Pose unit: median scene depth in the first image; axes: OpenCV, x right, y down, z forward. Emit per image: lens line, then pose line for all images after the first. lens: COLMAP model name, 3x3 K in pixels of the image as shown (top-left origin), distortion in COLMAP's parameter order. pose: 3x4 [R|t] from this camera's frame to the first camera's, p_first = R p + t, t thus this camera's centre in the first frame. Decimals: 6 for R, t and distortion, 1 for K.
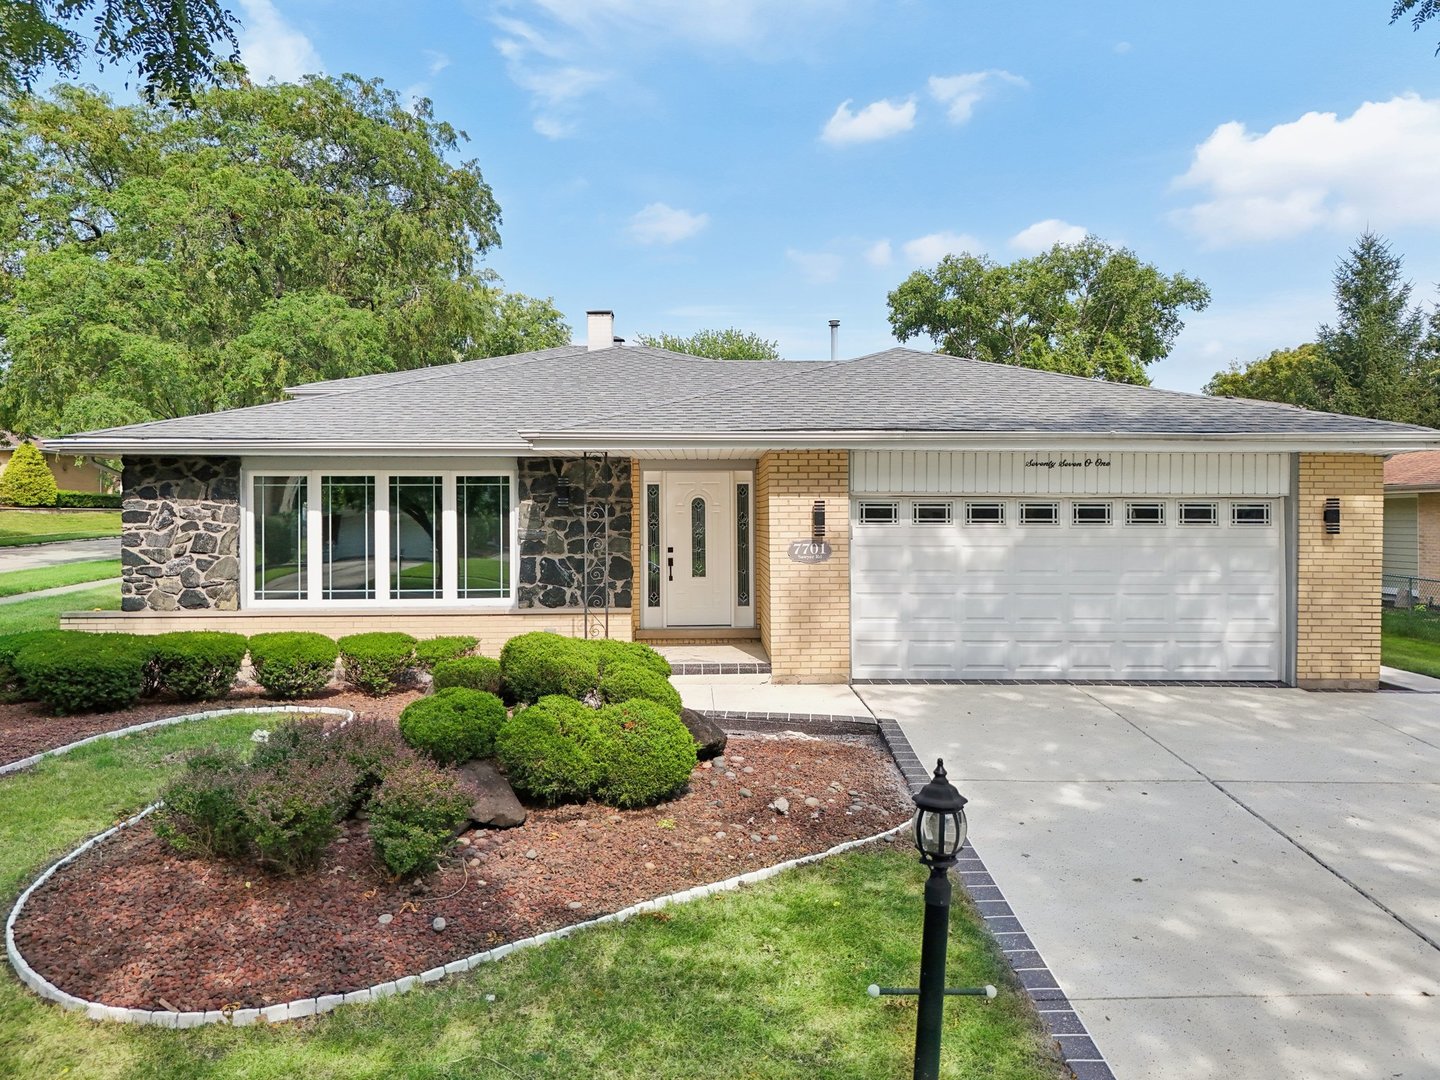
lens RADIAL K [[1020.1, 0, 720.0], [0, 1020.1, 540.0], [0, 0, 1]] dist [0.002720, -0.005629]
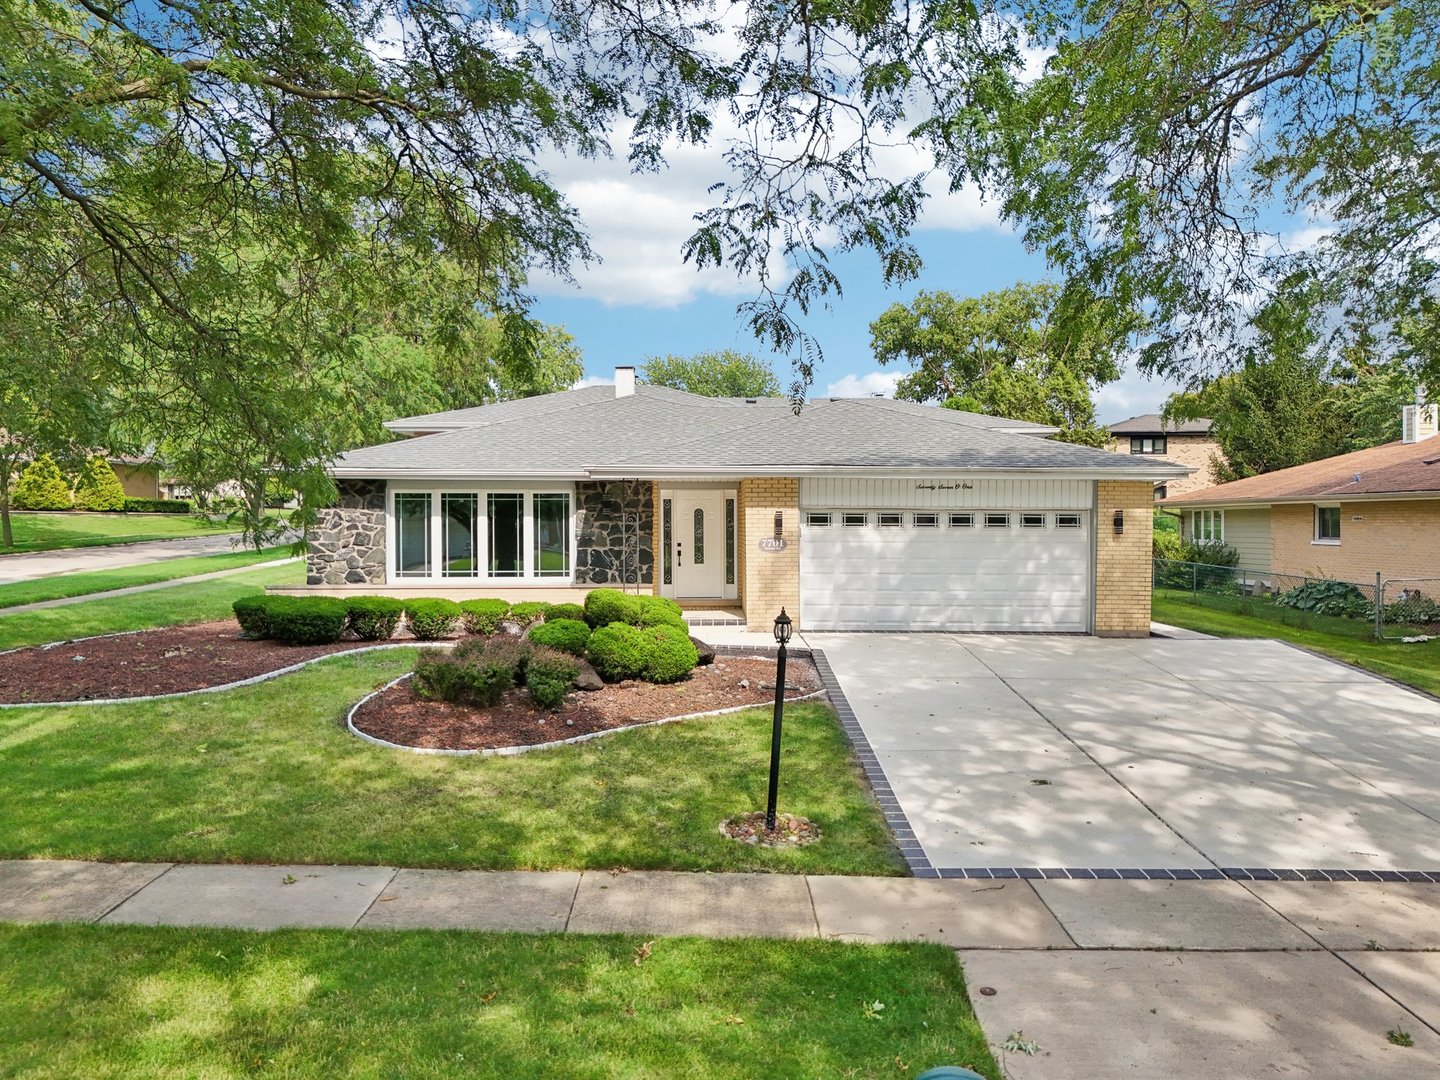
lens RADIAL K [[1020.1, 0, 720.0], [0, 1020.1, 540.0], [0, 0, 1]] dist [0.002720, -0.005629]
pose [[0.999997, 0.002567, -0.000571, 0.010259], [-0.002570, 0.999983, -0.005278, 0.011553], [0.000558, 0.005279, 0.999986, -0.472621]]
